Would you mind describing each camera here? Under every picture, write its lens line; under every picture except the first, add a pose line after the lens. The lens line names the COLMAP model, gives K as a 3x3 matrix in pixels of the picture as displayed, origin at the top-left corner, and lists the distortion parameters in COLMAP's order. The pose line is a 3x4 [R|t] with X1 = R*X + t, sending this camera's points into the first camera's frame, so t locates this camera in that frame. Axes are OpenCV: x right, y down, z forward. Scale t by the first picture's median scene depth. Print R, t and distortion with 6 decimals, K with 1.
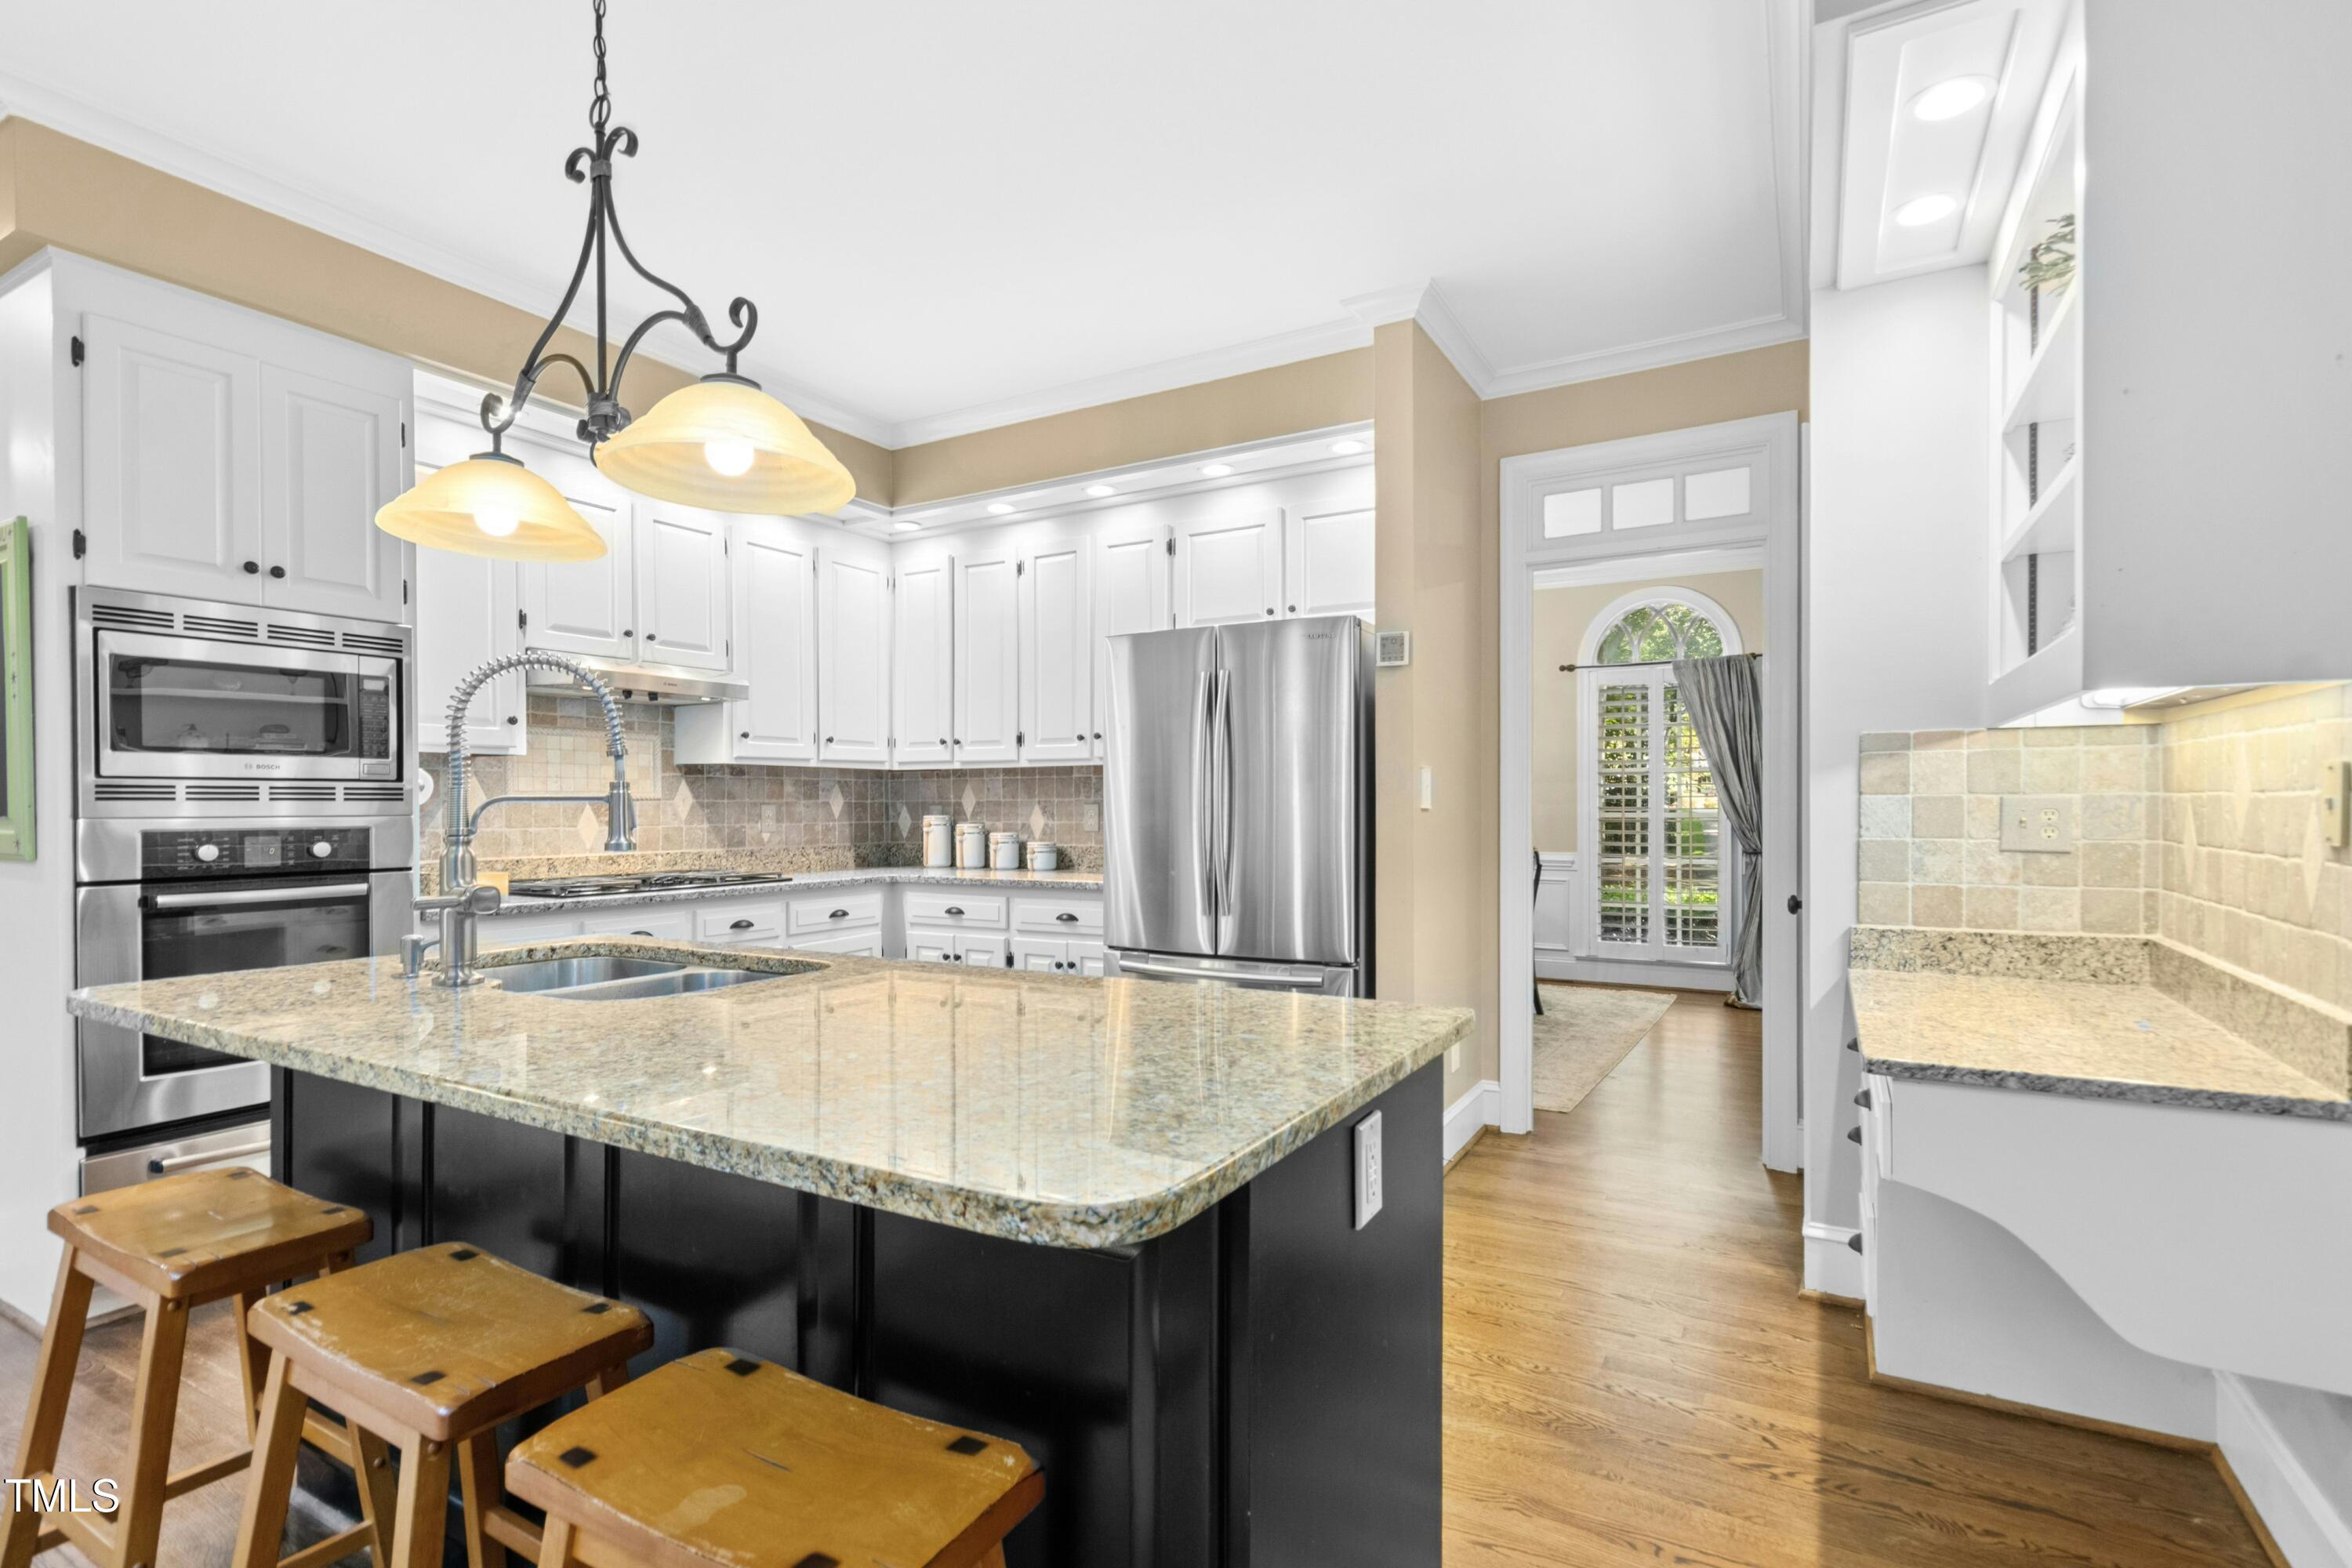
lens RADIAL K [[1108.9, 0, 1174.6], [0, 1108.9, 801.0], [0, 0, 1]] dist [0.010785, -0.001705]
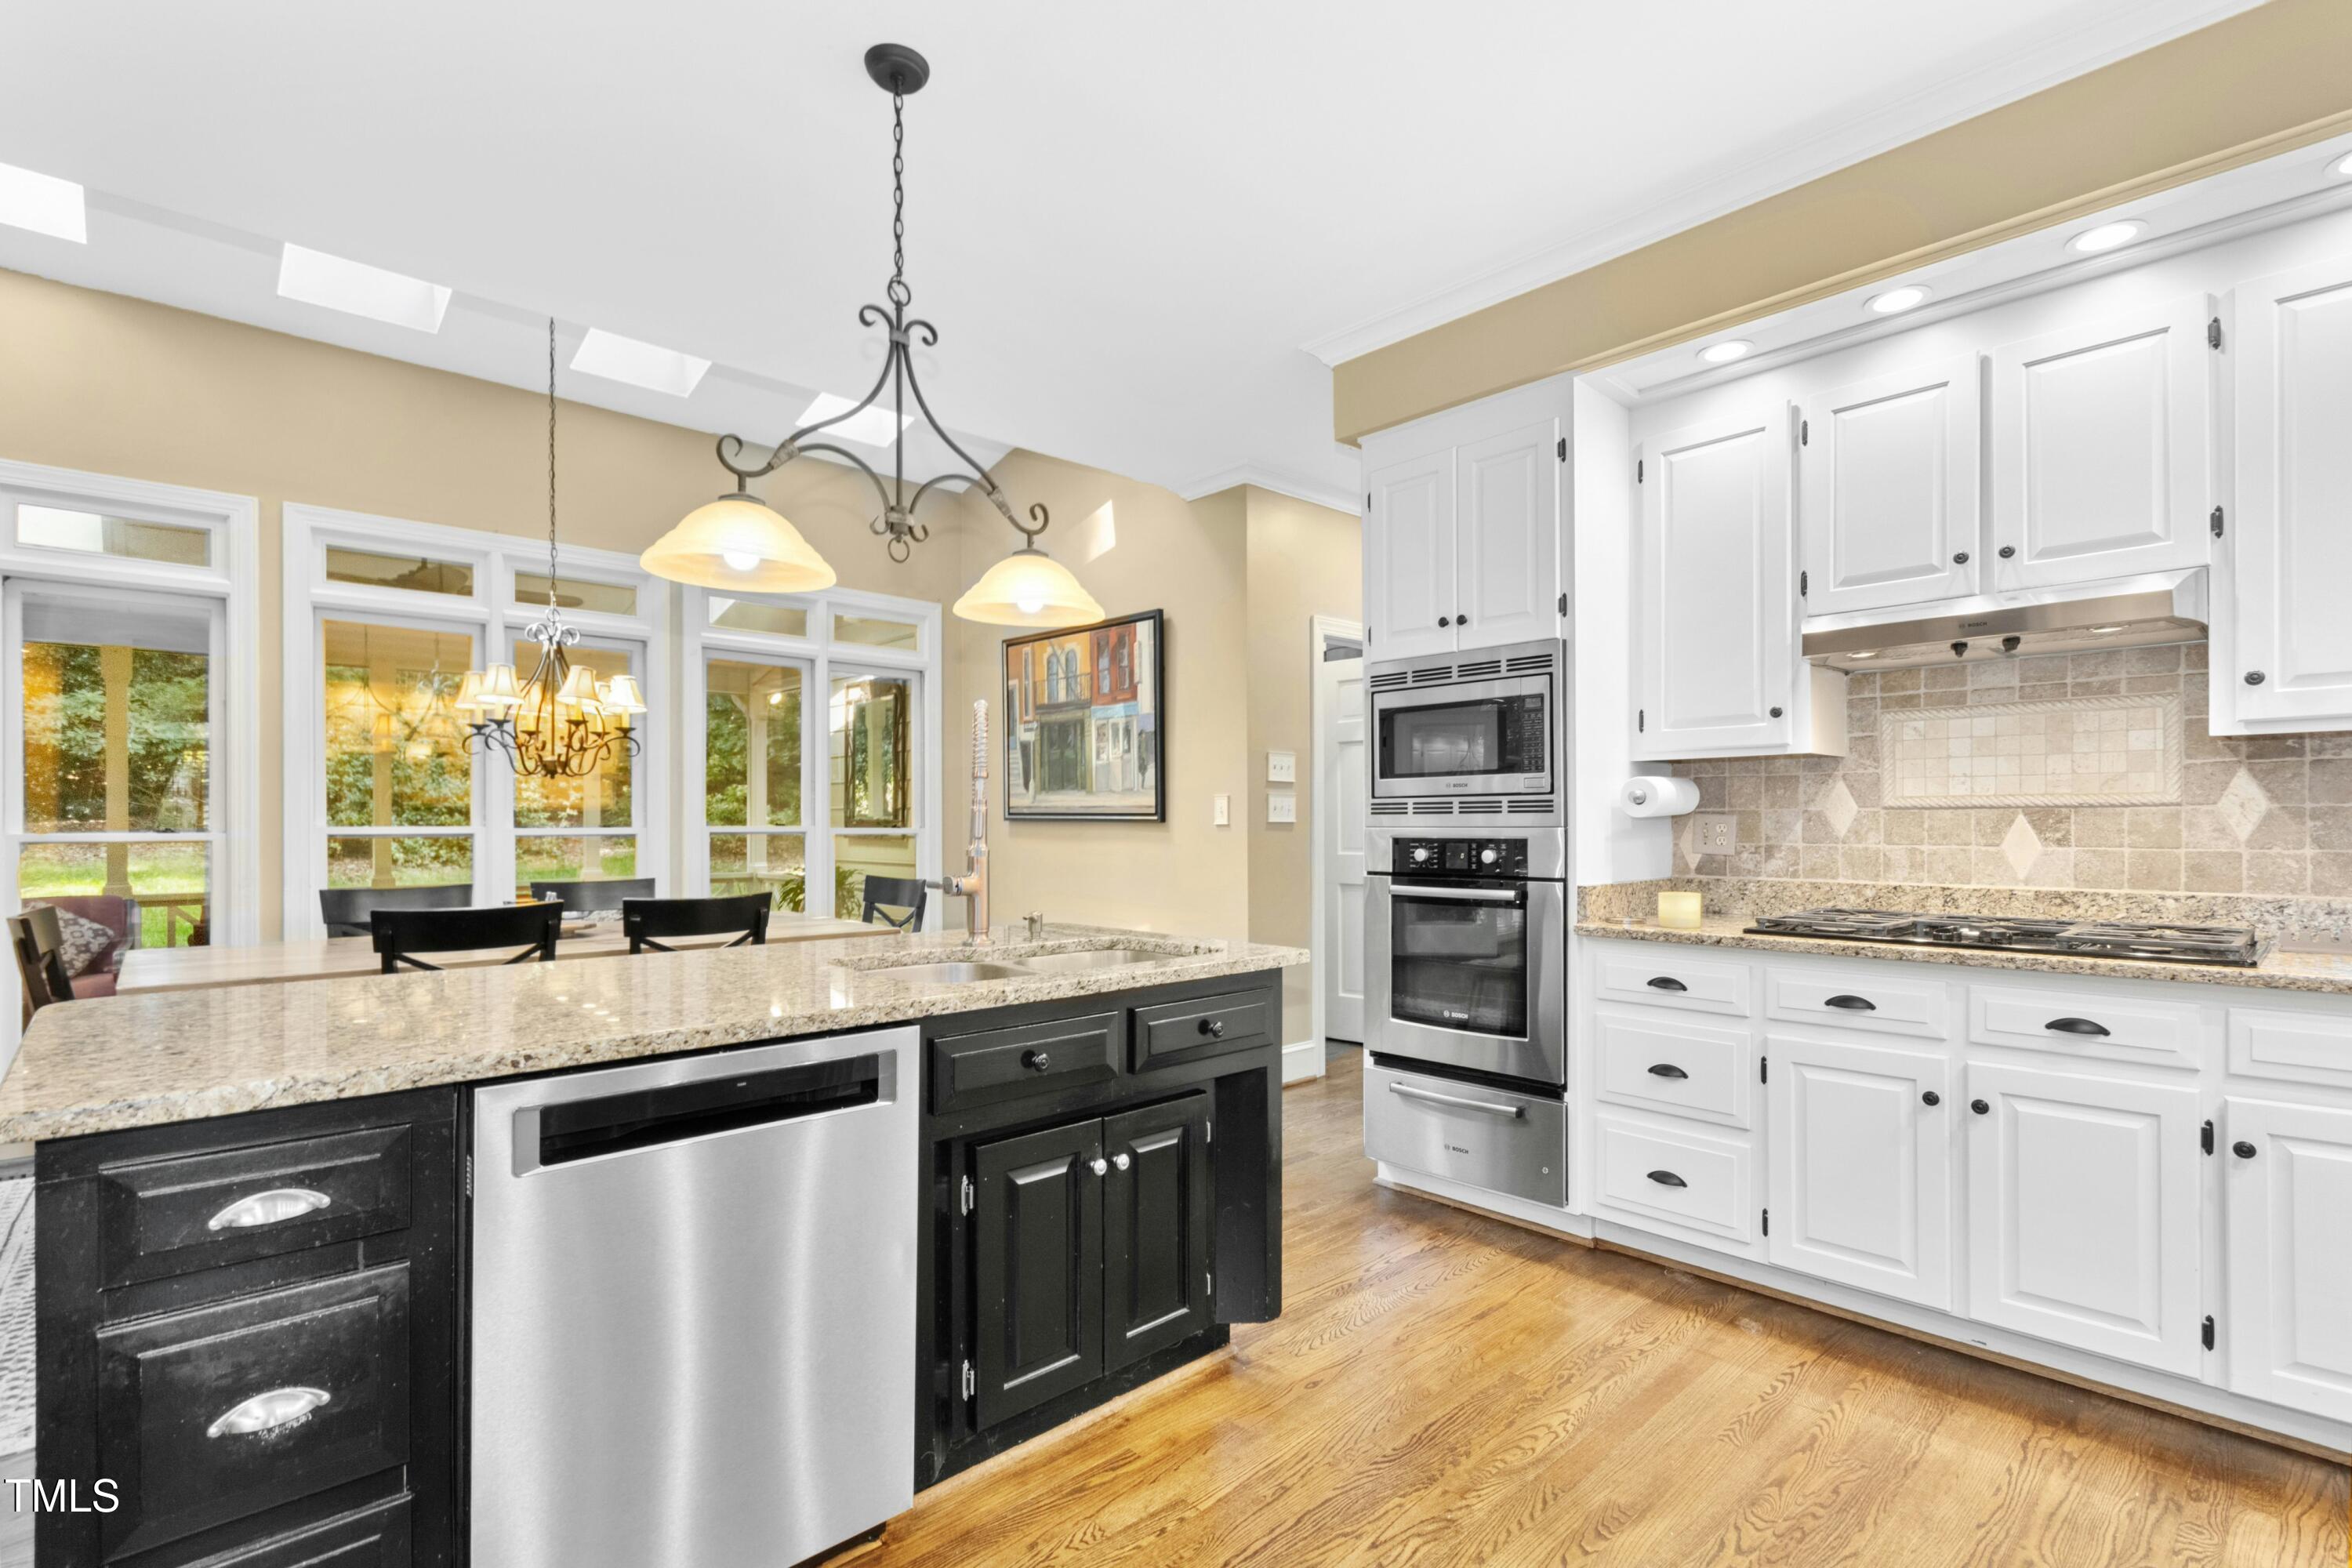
lens RADIAL K [[1108.9, 0, 1173.4], [0, 1108.9, 808.4], [0, 0, 1]] dist [0.010785, -0.001705]
pose [[-0.282958, -0.008678, -0.959093, 0.381989], [0.008333, 0.999899, -0.011505, 0.004949], [0.959096, -0.011247, -0.282857, 0.973115]]
